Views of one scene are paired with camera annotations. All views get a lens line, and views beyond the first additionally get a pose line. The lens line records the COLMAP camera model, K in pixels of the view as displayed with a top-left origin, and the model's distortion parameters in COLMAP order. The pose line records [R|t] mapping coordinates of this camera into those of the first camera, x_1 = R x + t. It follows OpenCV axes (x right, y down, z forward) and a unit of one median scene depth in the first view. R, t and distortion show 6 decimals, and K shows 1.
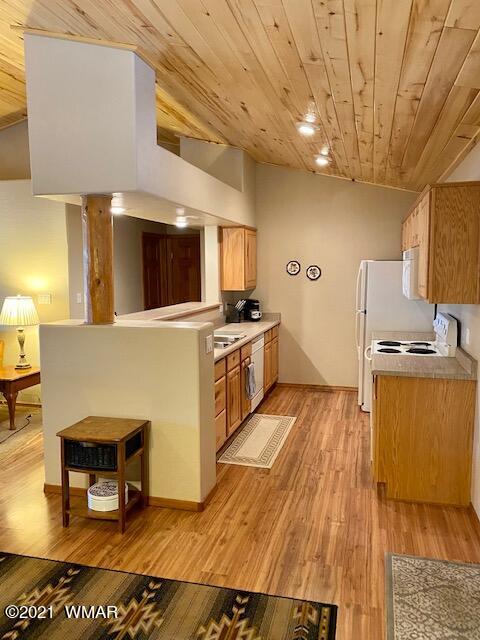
lens RADIAL K [[488.2, 0, 234.9], [0, 488.2, 319.2], [0, 0, 1]] dist [0.041291, -0.042858]
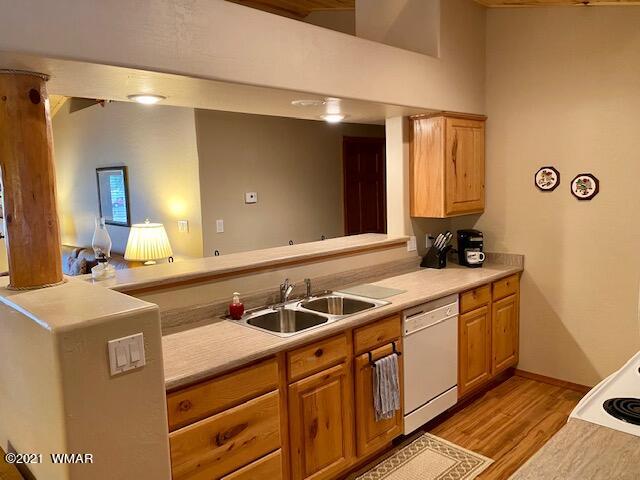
lens RADIAL K [[488.2, 0, 321.2], [0, 488.2, 240.3], [0, 0, 1]] dist [0.041291, -0.042858]
pose [[0.862813, 0.037809, -0.504107, 0.229376], [-0.027676, 0.999237, 0.027575, -0.050817], [0.504765, -0.009840, 0.863201, 0.451059]]
